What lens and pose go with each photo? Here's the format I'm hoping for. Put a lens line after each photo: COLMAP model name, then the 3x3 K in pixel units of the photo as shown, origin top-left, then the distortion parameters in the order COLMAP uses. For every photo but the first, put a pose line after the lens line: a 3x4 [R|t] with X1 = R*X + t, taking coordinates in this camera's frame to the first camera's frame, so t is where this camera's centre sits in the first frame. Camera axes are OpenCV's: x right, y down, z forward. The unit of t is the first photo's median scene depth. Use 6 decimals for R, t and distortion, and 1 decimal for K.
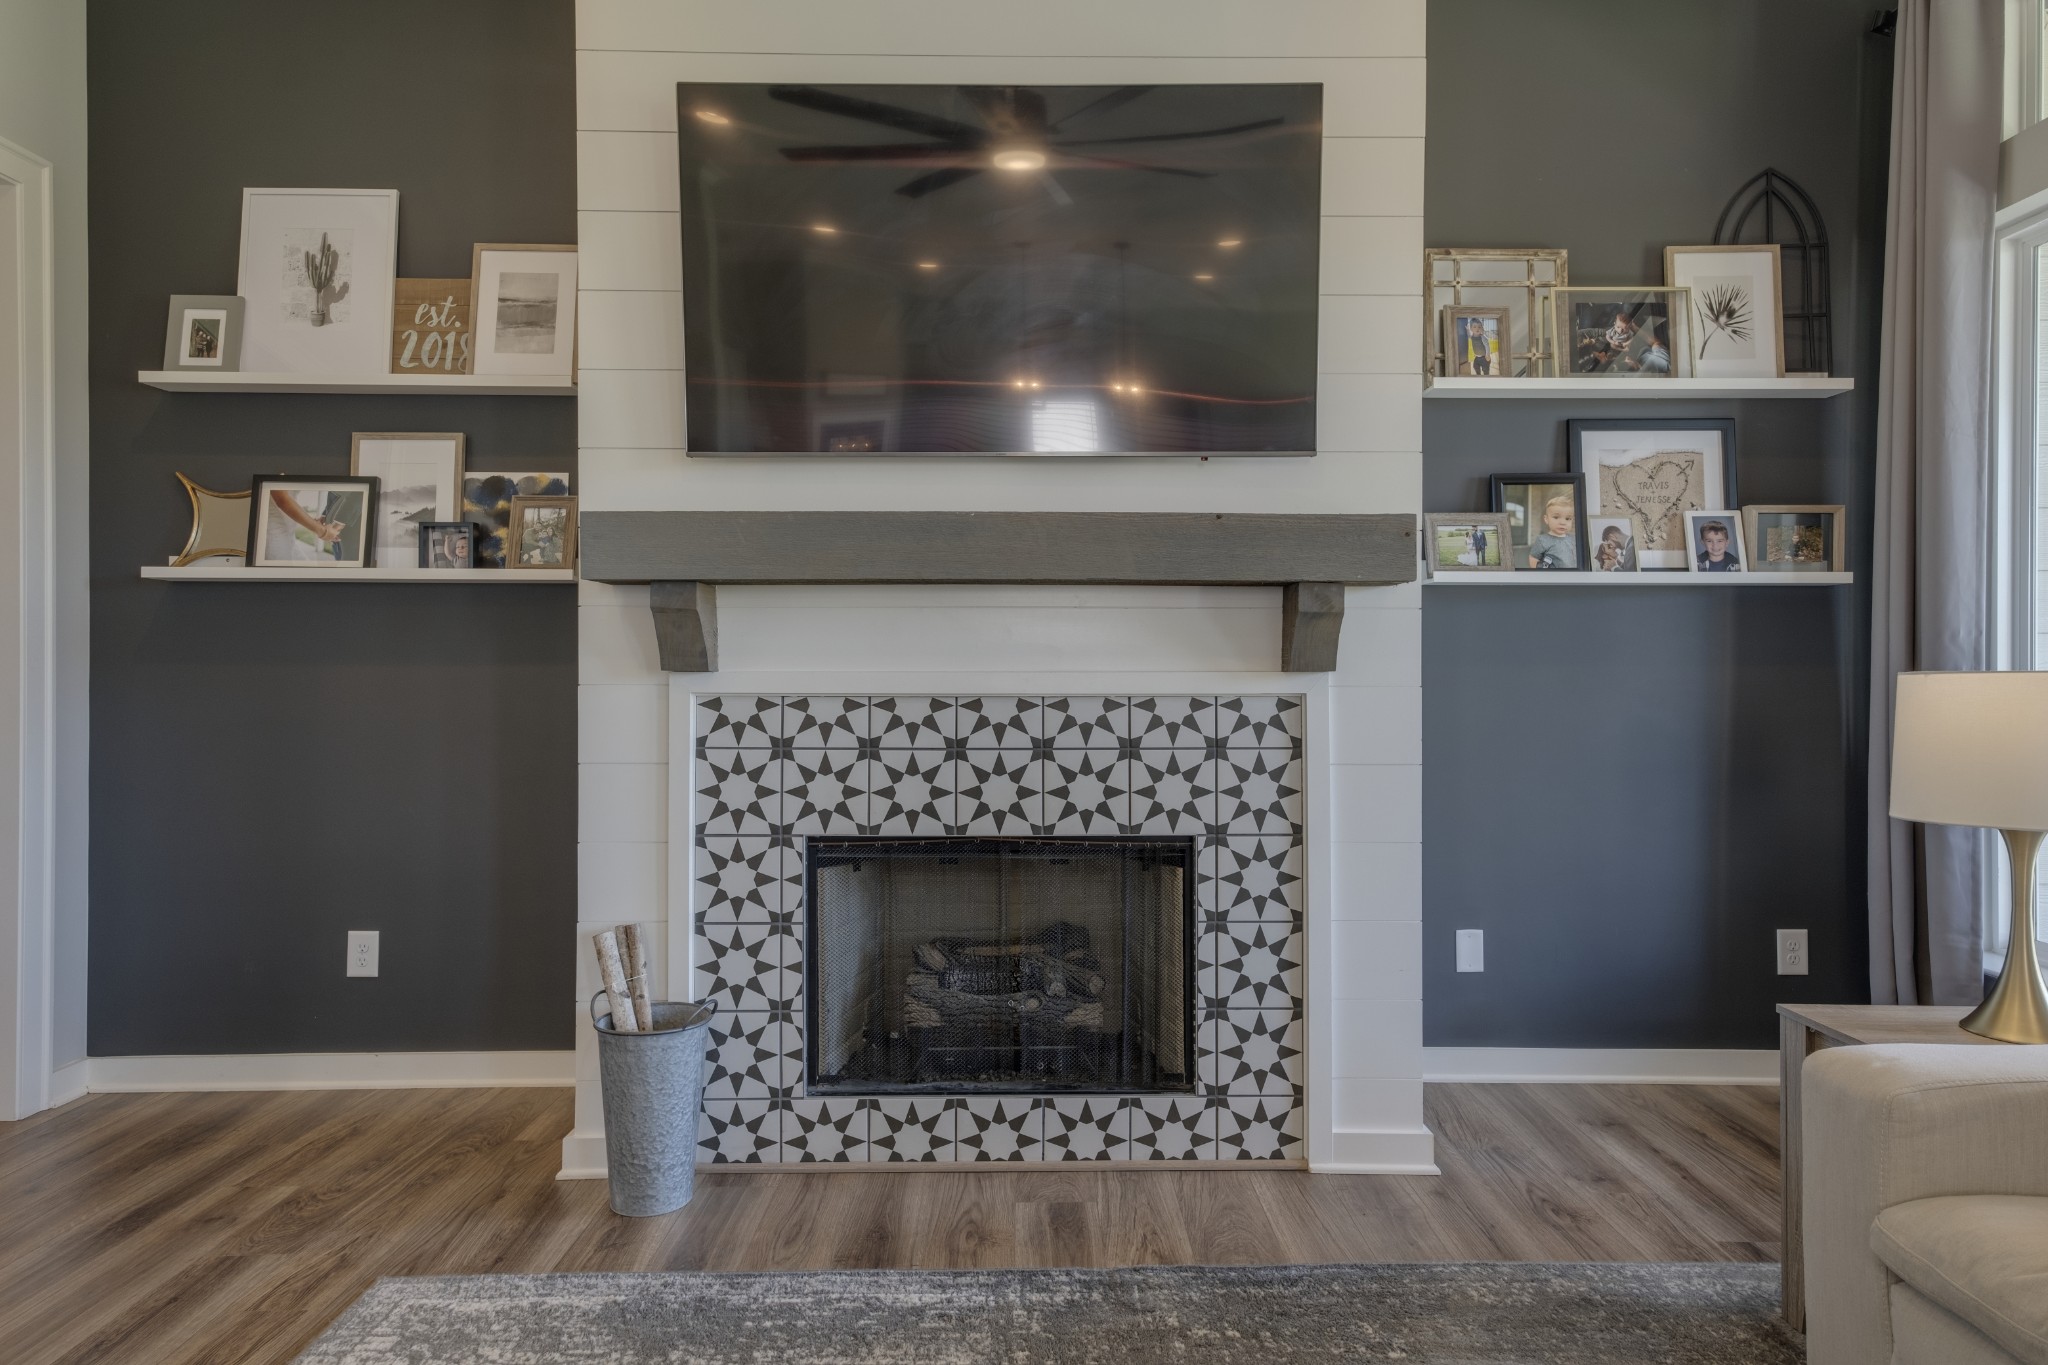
lens RADIAL K [[1254.8, 0, 1053.6], [0, 1254.8, 673.7], [0, 0, 1]] dist [0.028952, 0.000997]
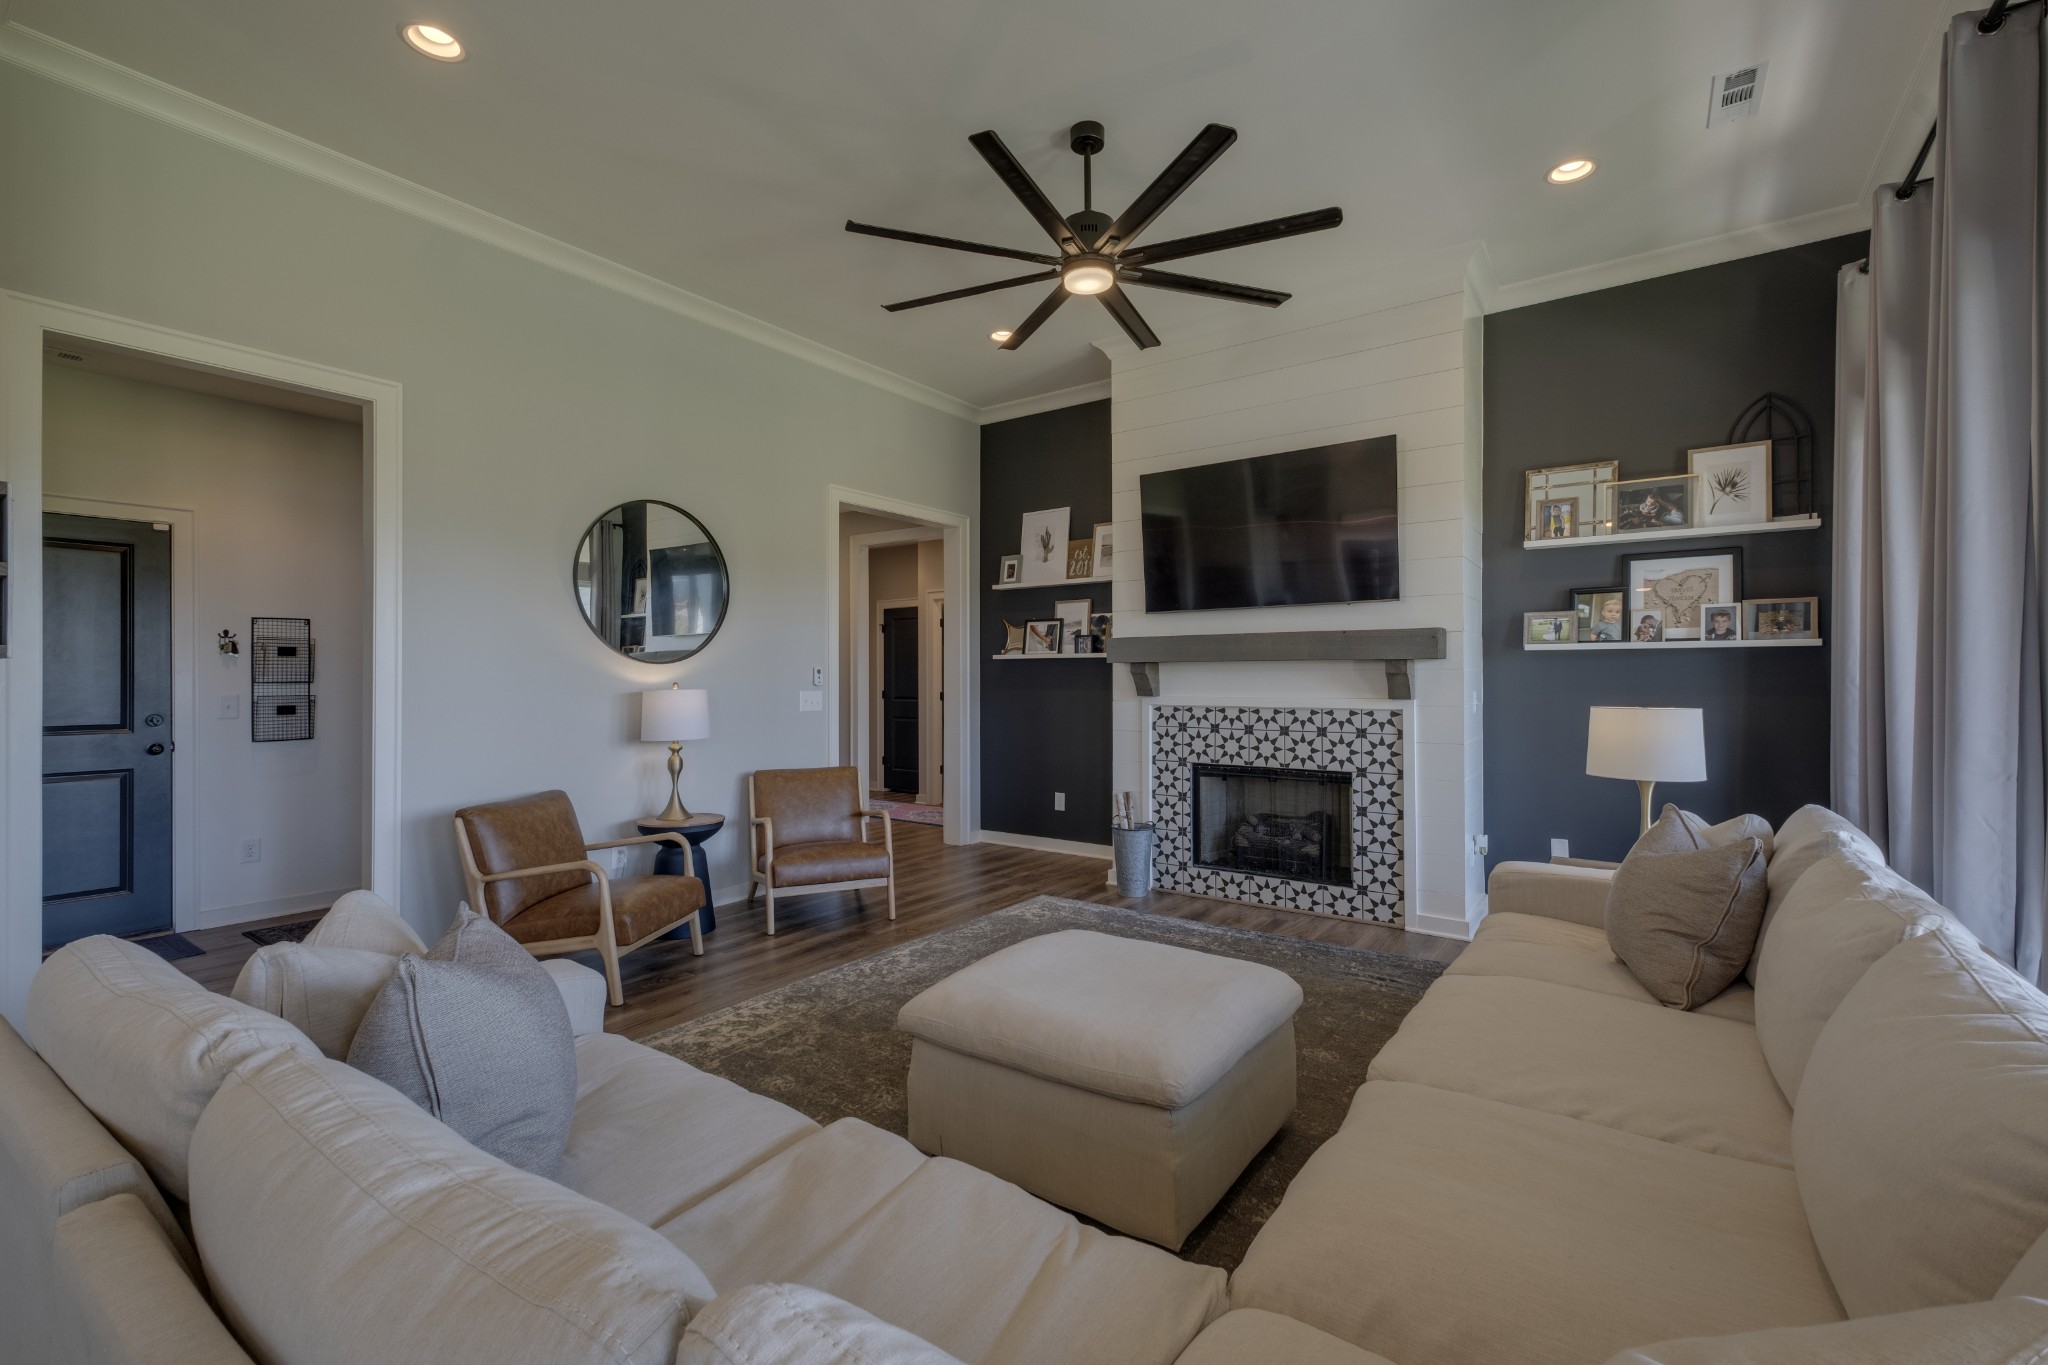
lens RADIAL K [[885.8, 0, 1031.4], [0, 885.8, 675.1], [0, 0, 1]] dist [0.013688, -0.003934]
pose [[0.806000, -0.003764, -0.591904, 0.587337], [0.003335, 0.999993, -0.001818, -0.042090], [0.591906, -0.000509, 0.806007, -0.604431]]
